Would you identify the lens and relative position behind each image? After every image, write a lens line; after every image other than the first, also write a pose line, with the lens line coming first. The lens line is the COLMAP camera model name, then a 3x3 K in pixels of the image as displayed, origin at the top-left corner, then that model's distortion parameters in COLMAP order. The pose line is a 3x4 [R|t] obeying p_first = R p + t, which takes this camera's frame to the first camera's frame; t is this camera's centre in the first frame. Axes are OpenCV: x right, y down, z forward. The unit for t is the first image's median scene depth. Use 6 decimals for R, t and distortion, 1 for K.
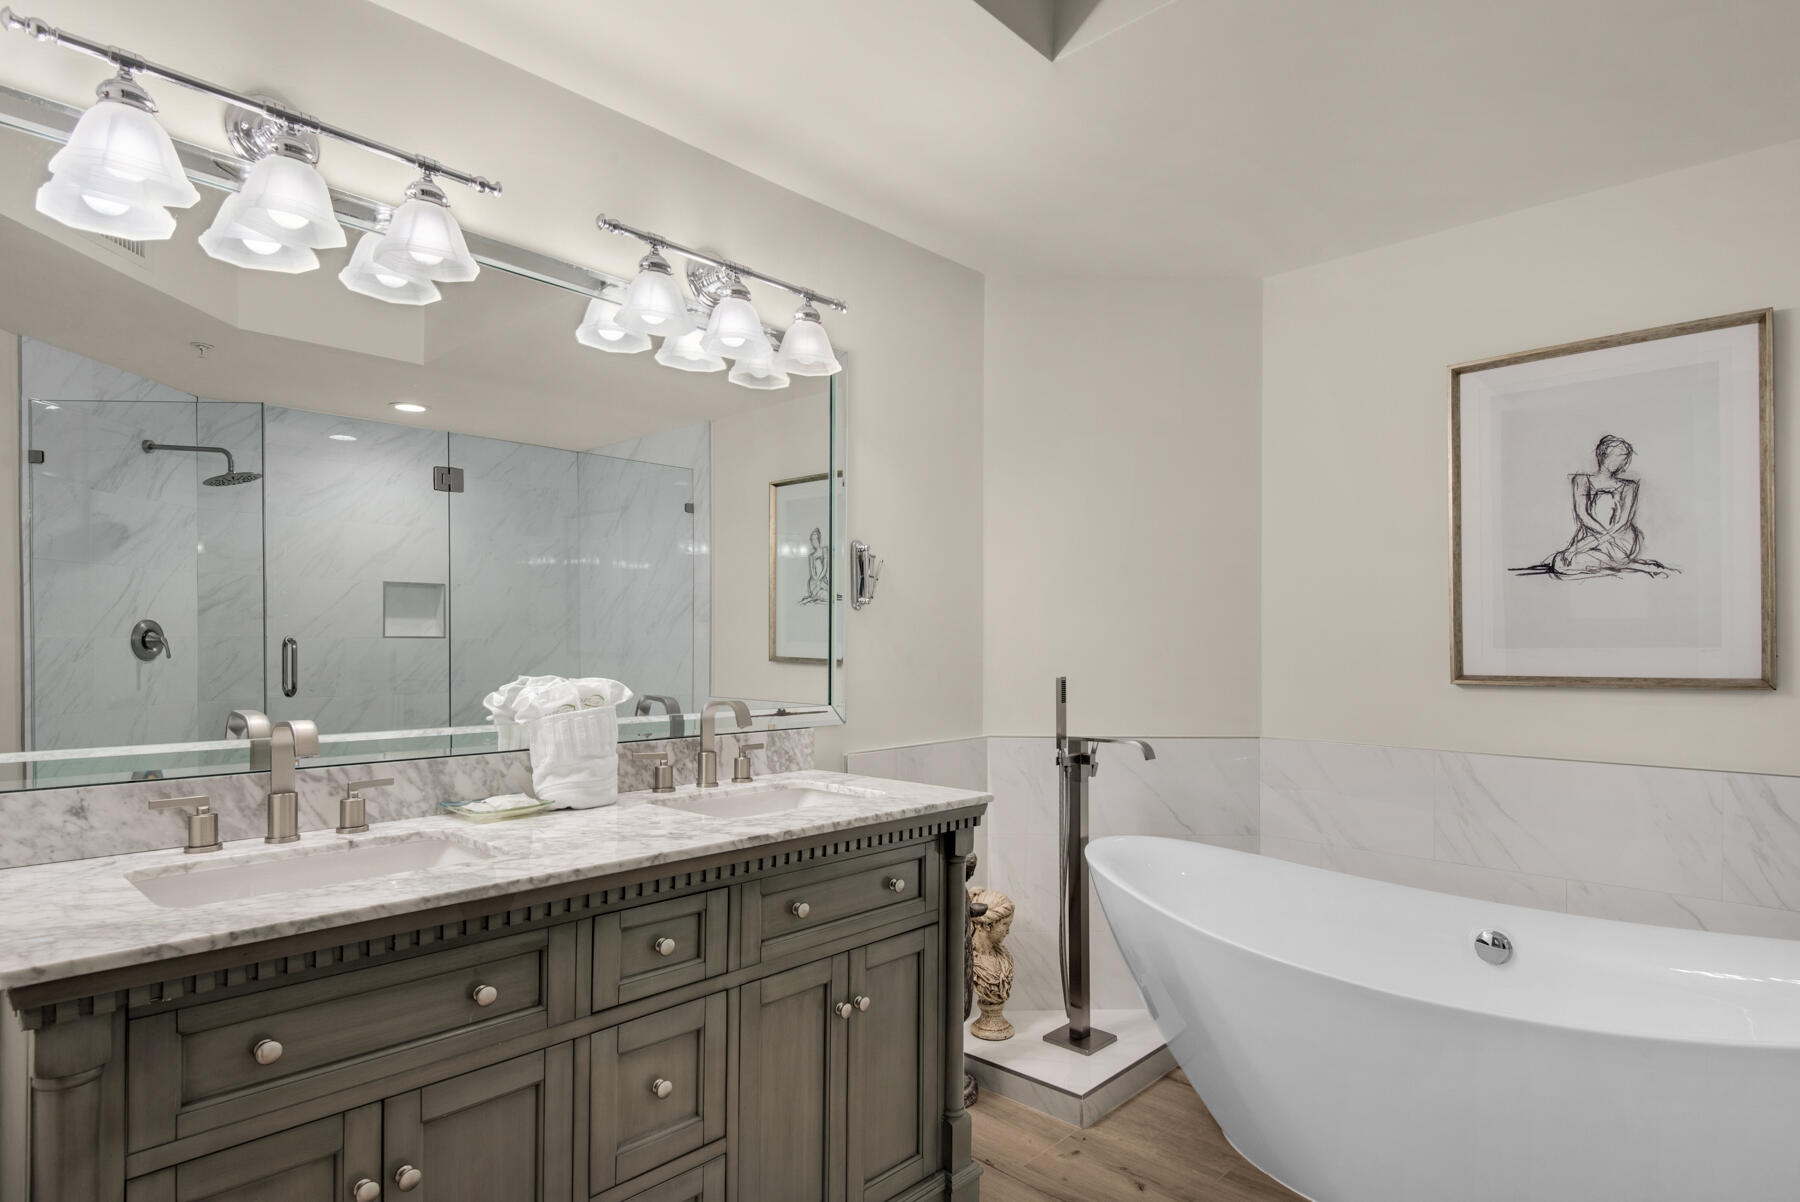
lens RADIAL K [[975.5, 0, 907.9], [0, 975.5, 612.2], [0, 0, 1]] dist [0.023432, -0.007566]
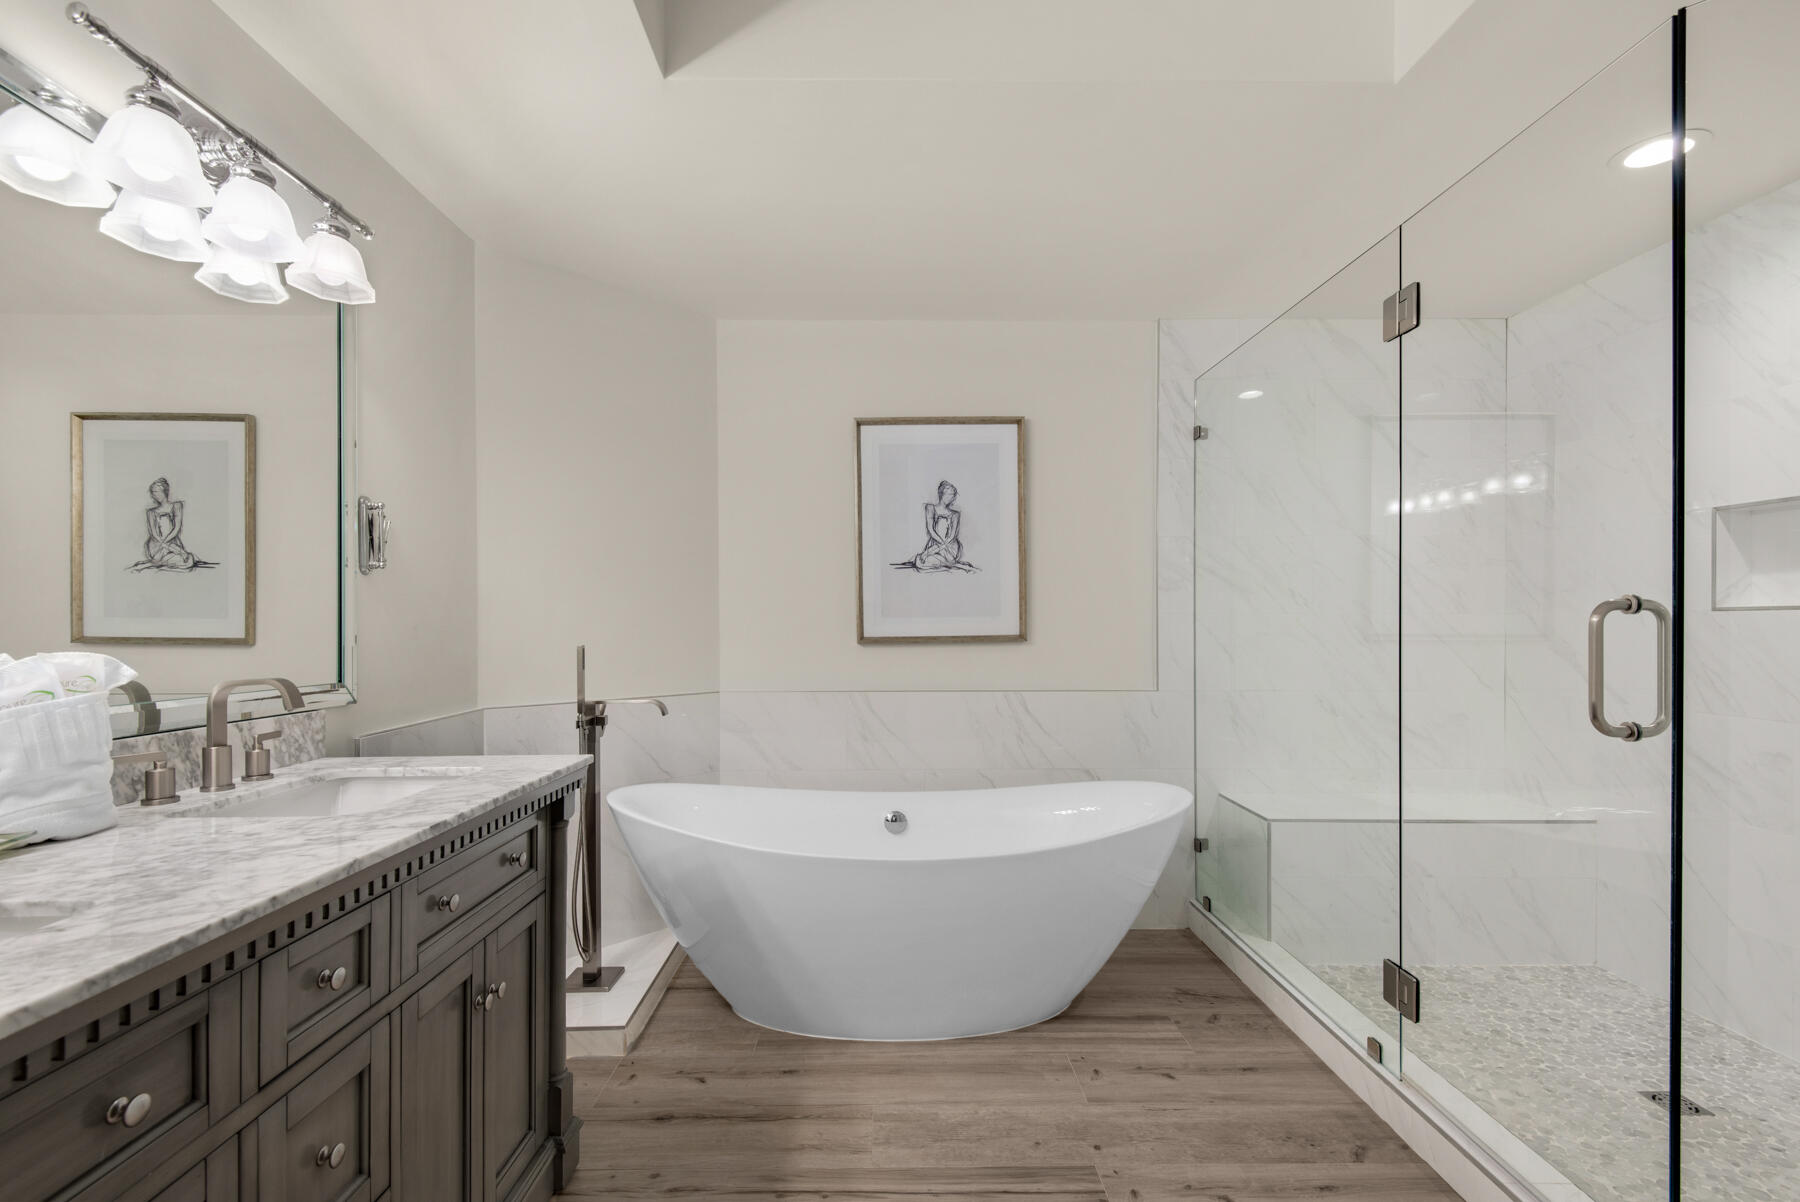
lens RADIAL K [[822.8, 0, 906.6], [0, 822.8, 600.9], [0, 0, 1]] dist [0.029008, -0.015735]
pose [[0.713789, 0.015255, 0.700195, -0.263834], [-0.016217, 0.999855, -0.005252, 0.019678], [-0.700173, -0.007607, 0.713932, 0.127117]]
